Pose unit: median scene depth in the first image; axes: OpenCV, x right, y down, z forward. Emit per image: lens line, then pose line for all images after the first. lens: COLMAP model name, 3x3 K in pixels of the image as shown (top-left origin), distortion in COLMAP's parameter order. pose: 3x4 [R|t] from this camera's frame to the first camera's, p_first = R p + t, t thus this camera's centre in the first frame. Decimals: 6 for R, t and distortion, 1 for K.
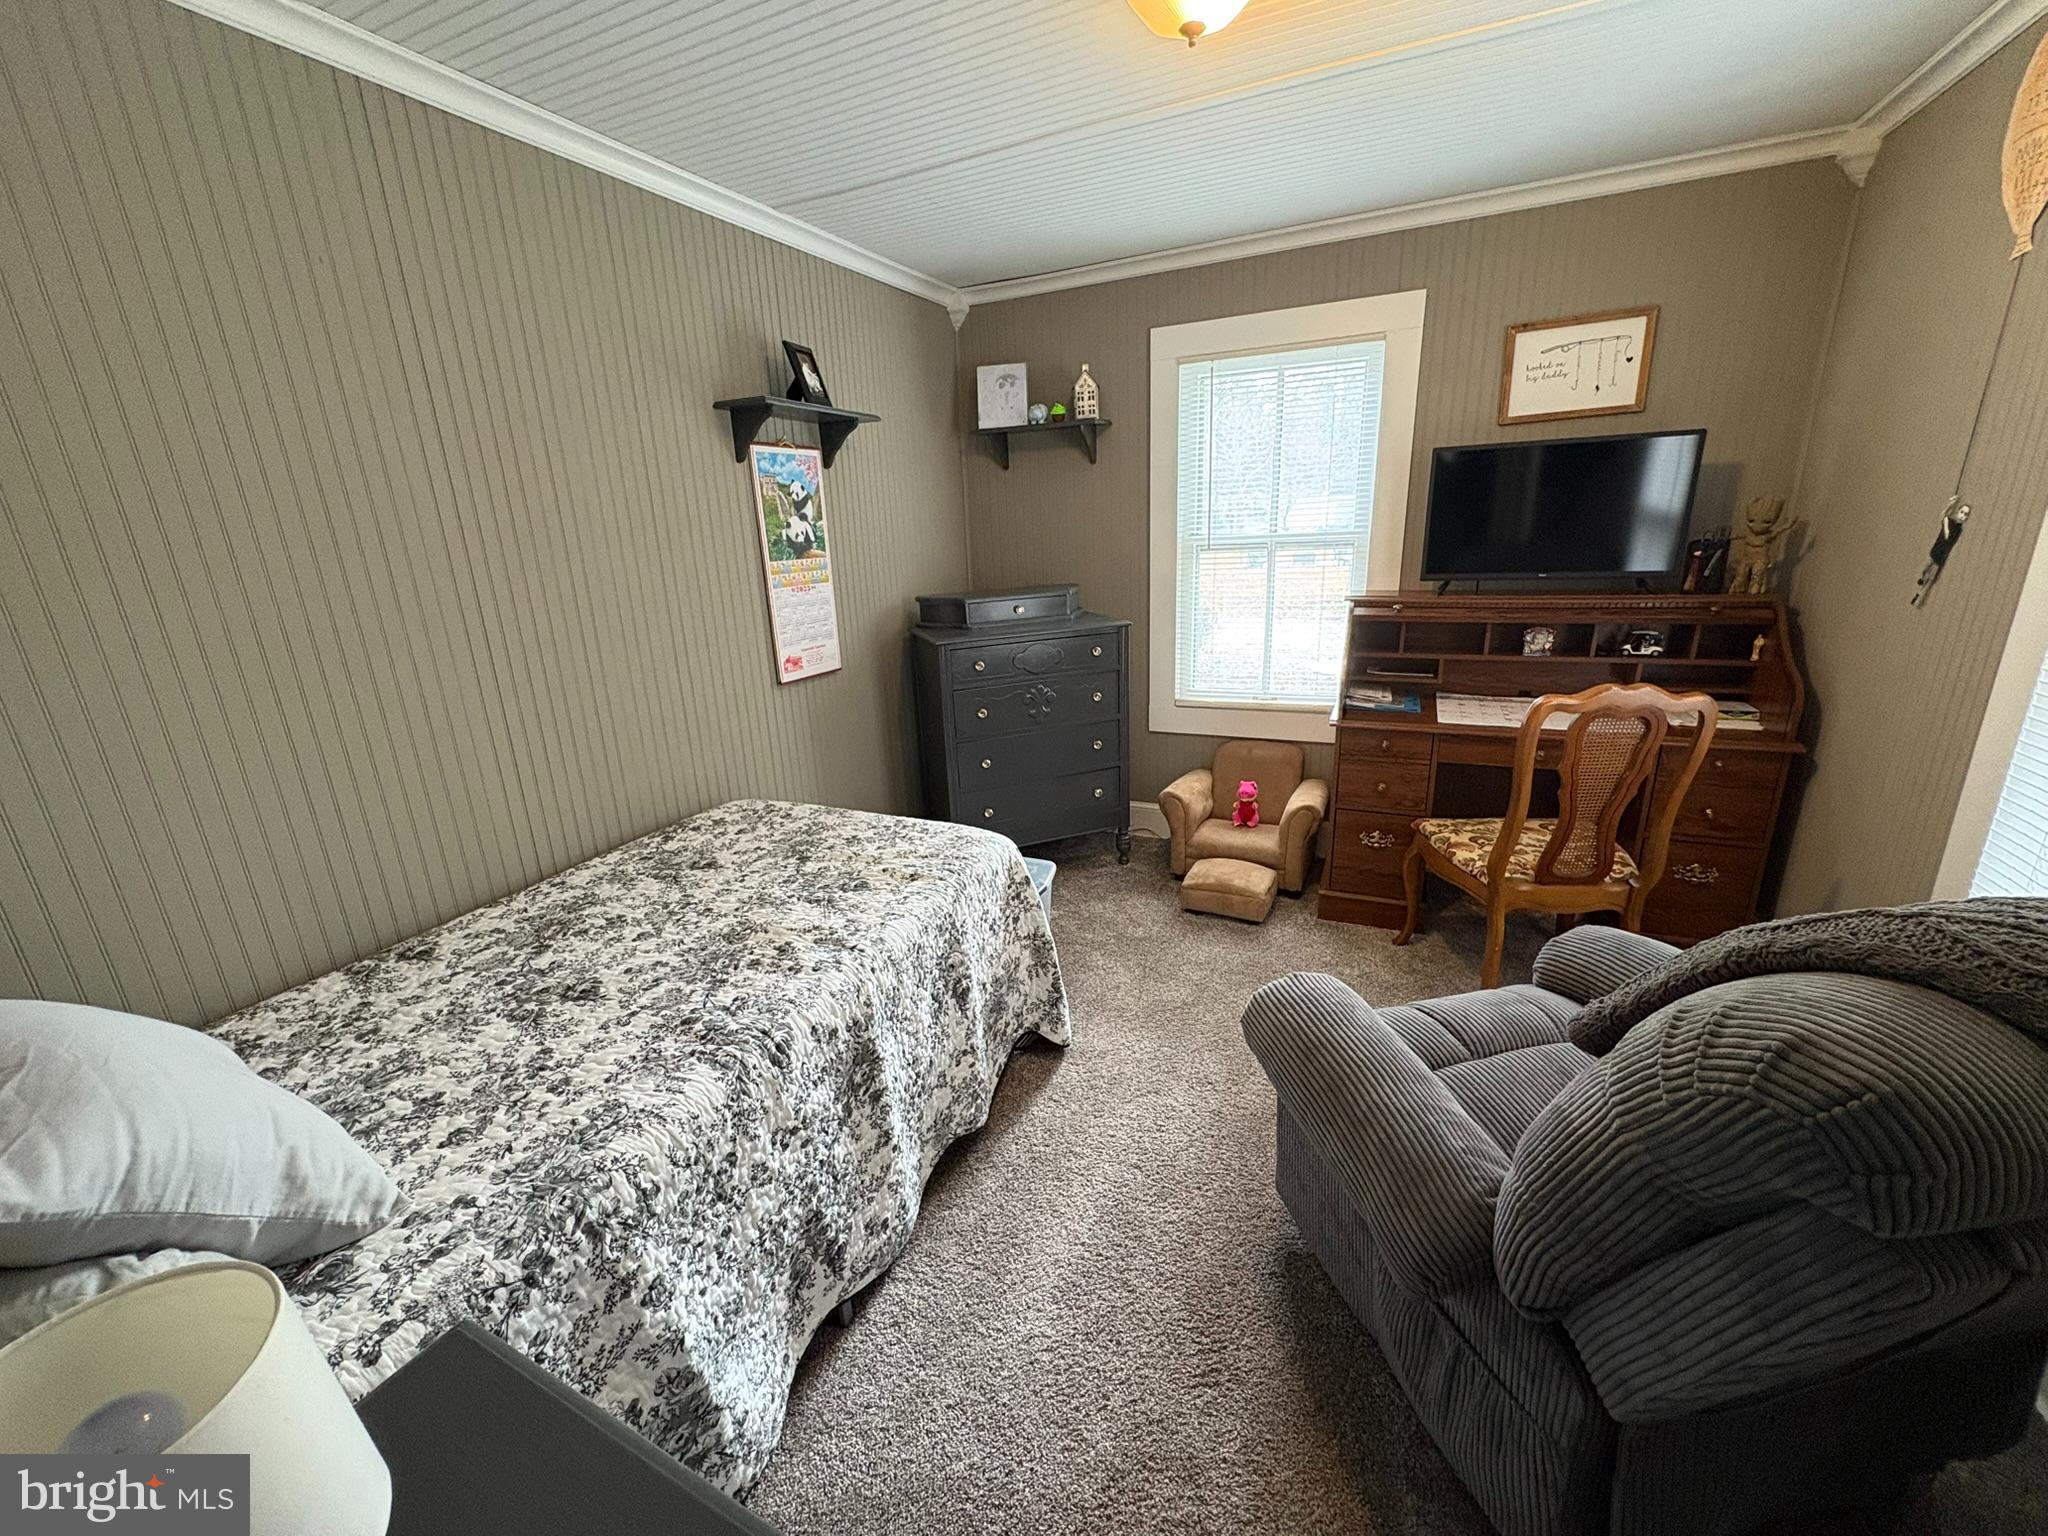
lens RADIAL K [[811.3, 0, 1024.0], [0, 811.3, 768.0], [0, 0, 1]] dist [-0.002397, -0.000257]
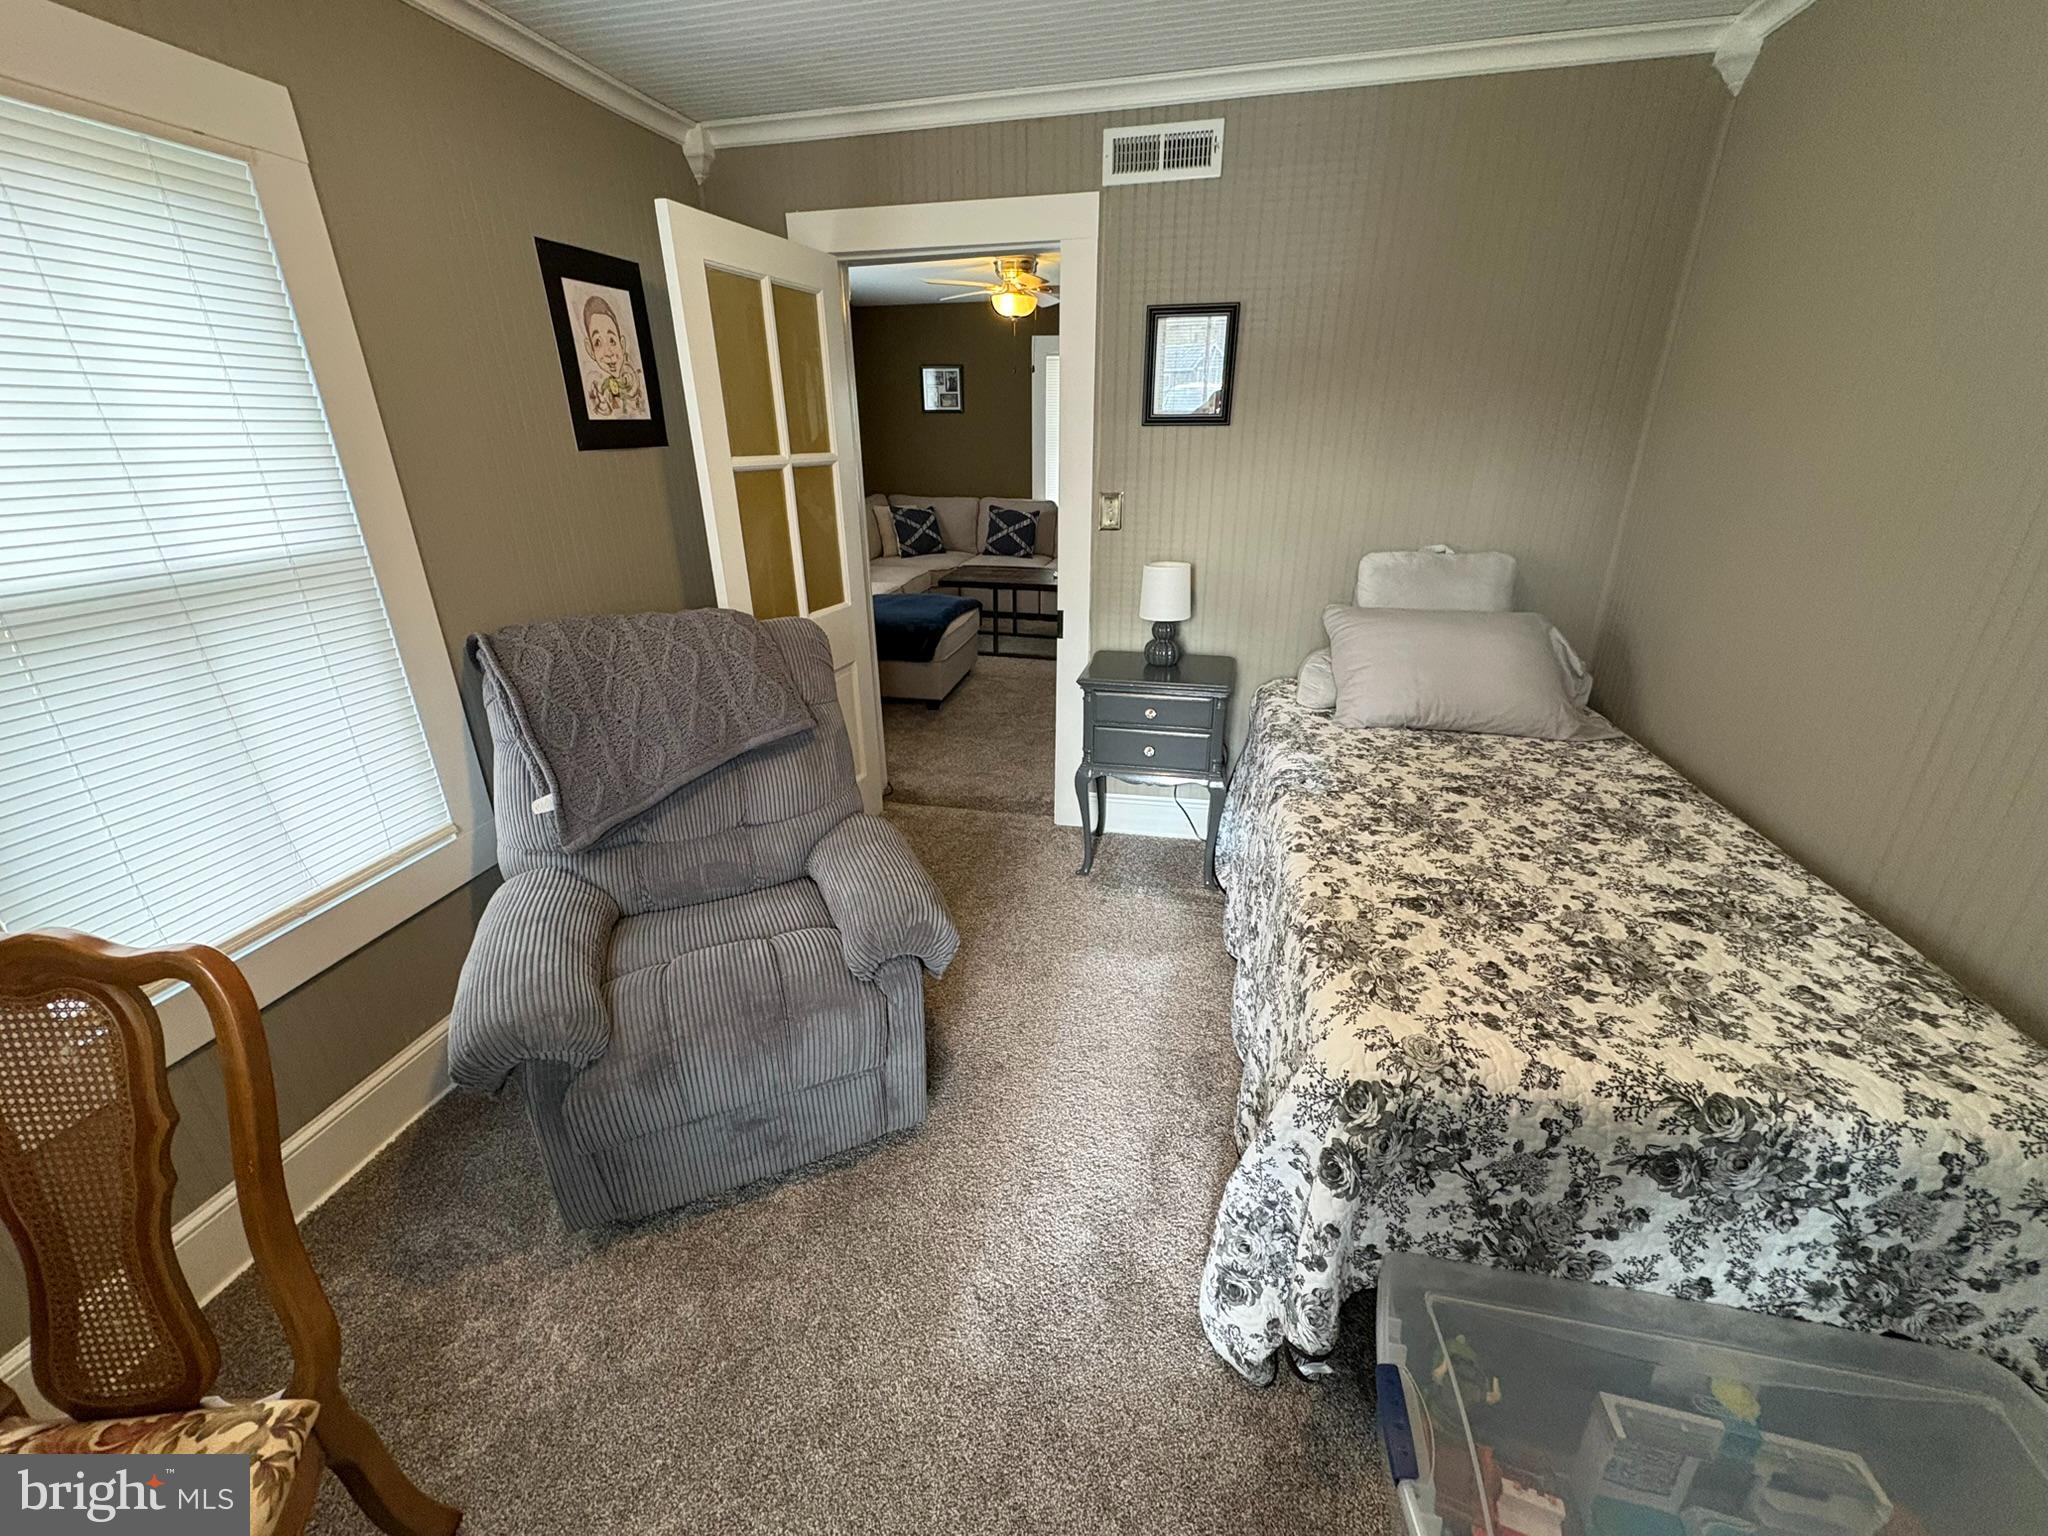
lens RADIAL K [[811.3, 0, 1024.0], [0, 811.3, 768.0], [0, 0, 1]] dist [-0.002397, -0.000257]
pose [[-0.975562, 0.132105, -0.175575, 0.271717], [-0.009872, 0.771912, 0.635653, -0.430718], [0.219502, 0.621853, -0.751743, 1.376710]]
